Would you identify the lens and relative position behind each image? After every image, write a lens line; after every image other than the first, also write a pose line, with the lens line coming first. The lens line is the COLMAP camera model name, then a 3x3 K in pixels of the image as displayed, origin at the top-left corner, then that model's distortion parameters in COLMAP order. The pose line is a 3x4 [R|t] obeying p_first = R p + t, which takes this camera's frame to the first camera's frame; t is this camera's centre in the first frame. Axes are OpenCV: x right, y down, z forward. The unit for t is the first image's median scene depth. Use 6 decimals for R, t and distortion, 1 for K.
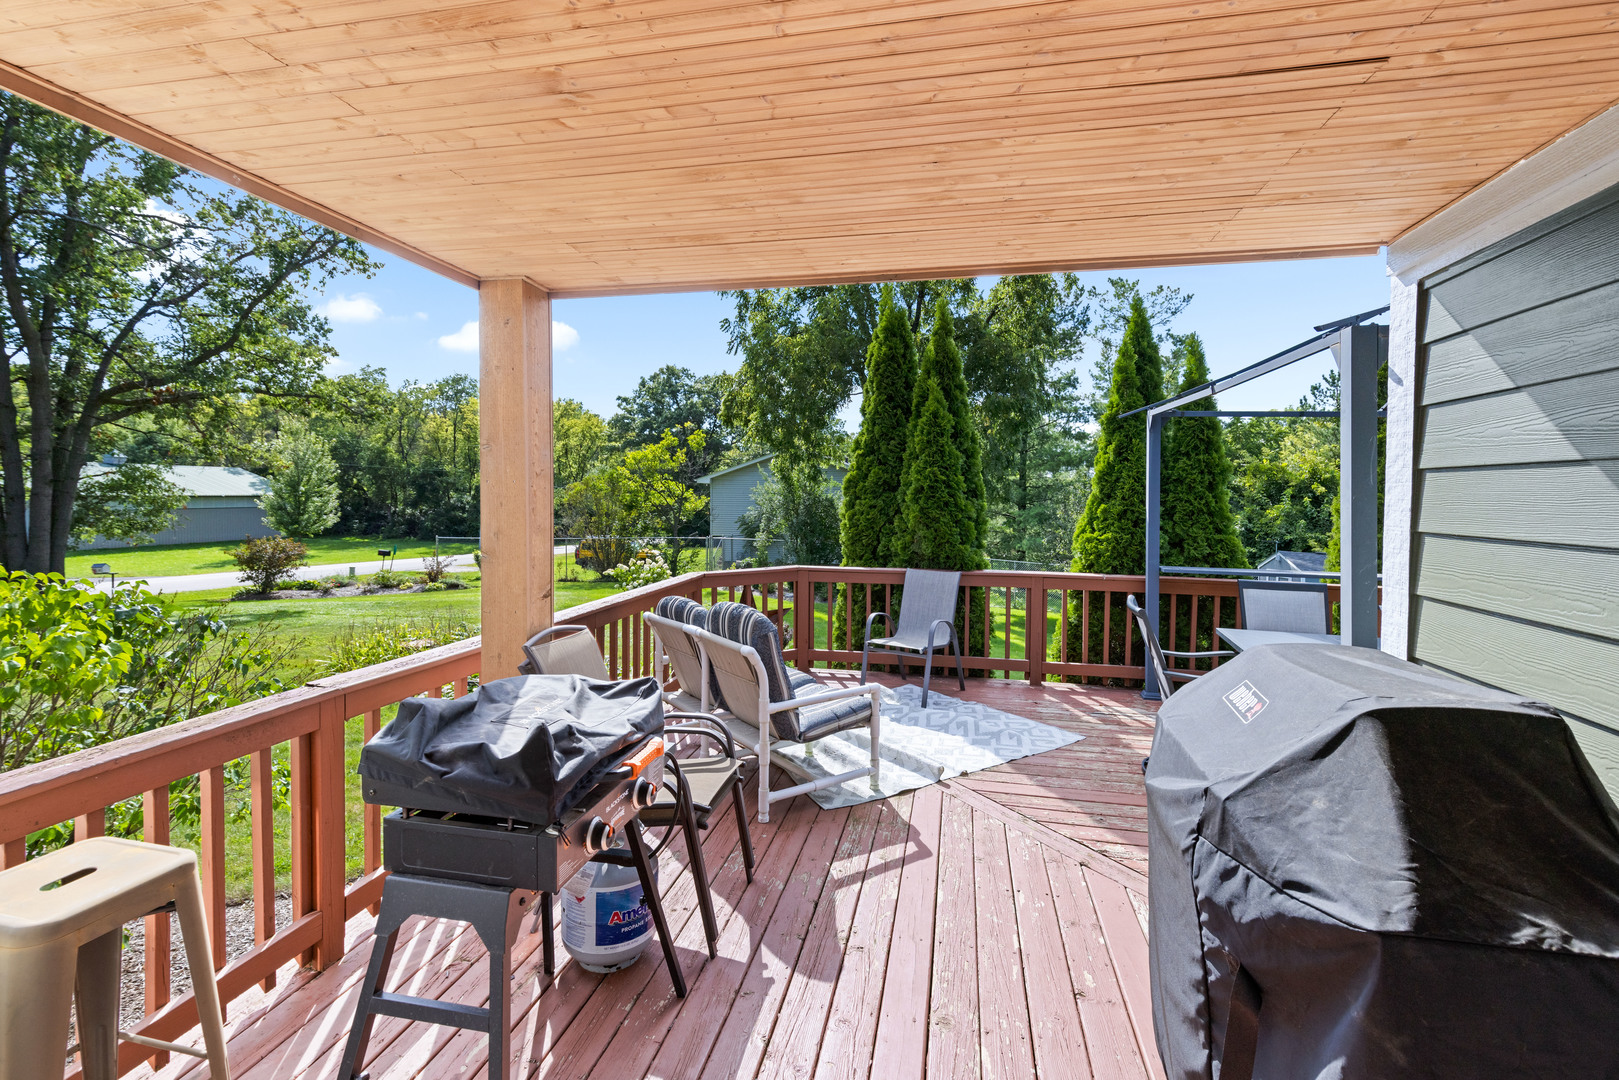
lens RADIAL K [[723.9, 0, 809.7], [0, 723.9, 546.0], [0, 0, 1]] dist [0.002688, 0.000153]
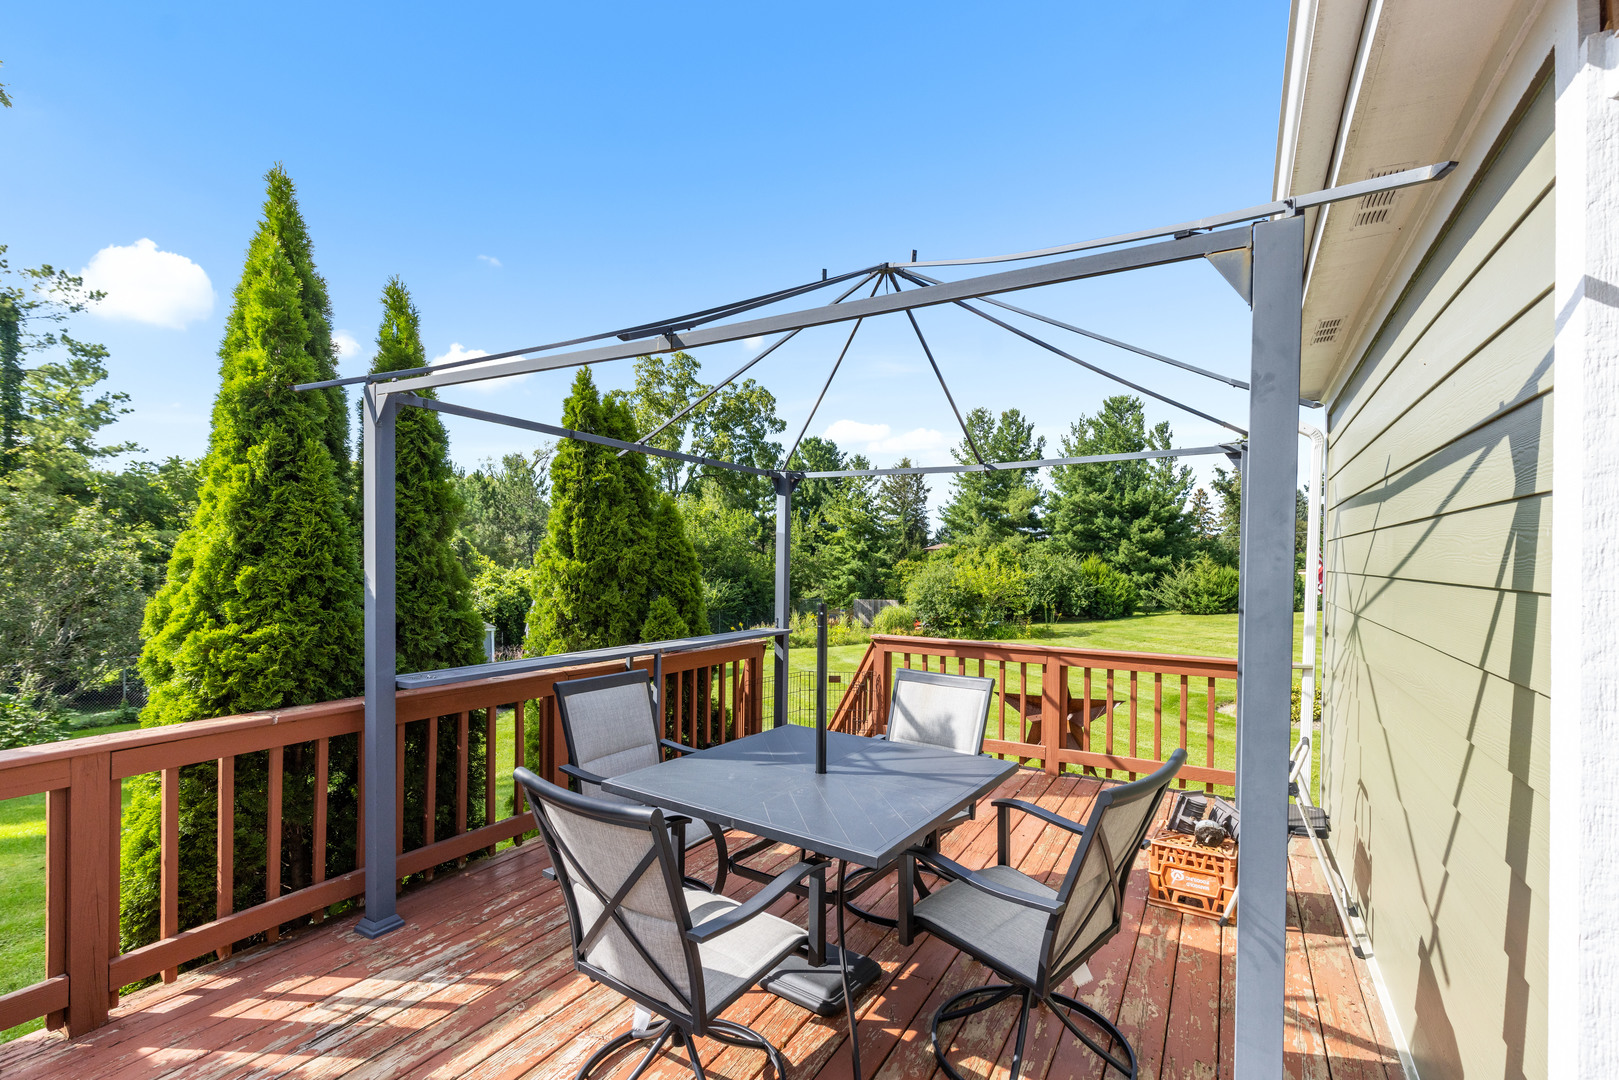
lens RADIAL K [[745.5, 0, 812.8], [0, 745.5, 555.4], [0, 0, 1]] dist [0.002454, 0.000400]
pose [[0.296913, -0.002927, 0.954900, 0.044612], [0.076594, 0.996846, -0.020760, -0.026014], [-0.951828, 0.079303, 0.296200, 0.502318]]
